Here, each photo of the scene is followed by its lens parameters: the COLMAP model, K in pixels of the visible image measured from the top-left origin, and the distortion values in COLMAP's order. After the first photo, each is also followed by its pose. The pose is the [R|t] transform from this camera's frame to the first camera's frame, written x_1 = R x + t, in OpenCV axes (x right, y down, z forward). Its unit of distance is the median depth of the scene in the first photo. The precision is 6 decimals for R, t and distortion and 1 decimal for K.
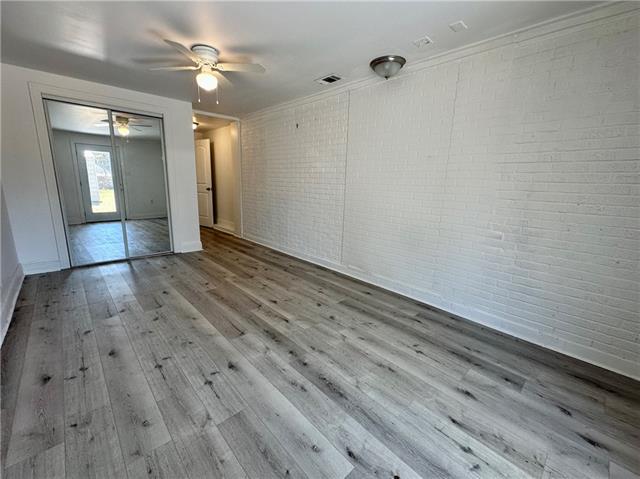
lens RADIAL K [[255.1, 0, 318.9], [0, 255.1, 238.2], [0, 0, 1]] dist [-0.002132, 0.001067]
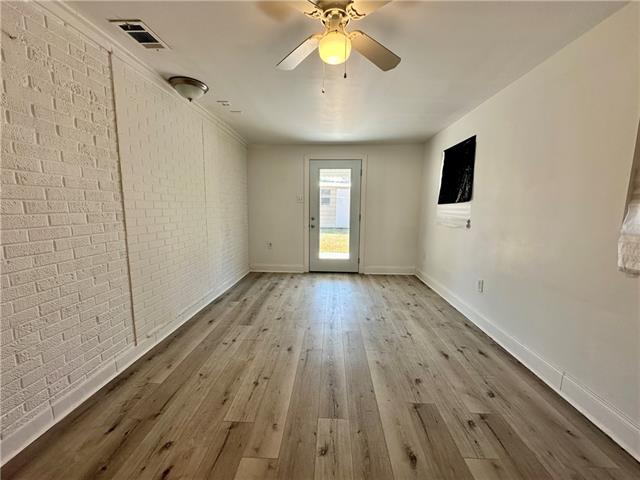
lens RADIAL K [[255.1, 0, 319.6], [0, 255.1, 238.6], [0, 0, 1]] dist [-0.002132, 0.001067]
pose [[-0.677562, -0.129934, 0.723897, -0.846943], [0.130691, 0.947334, 0.292365, -0.349232], [-0.723761, 0.292703, -0.624897, 1.418034]]
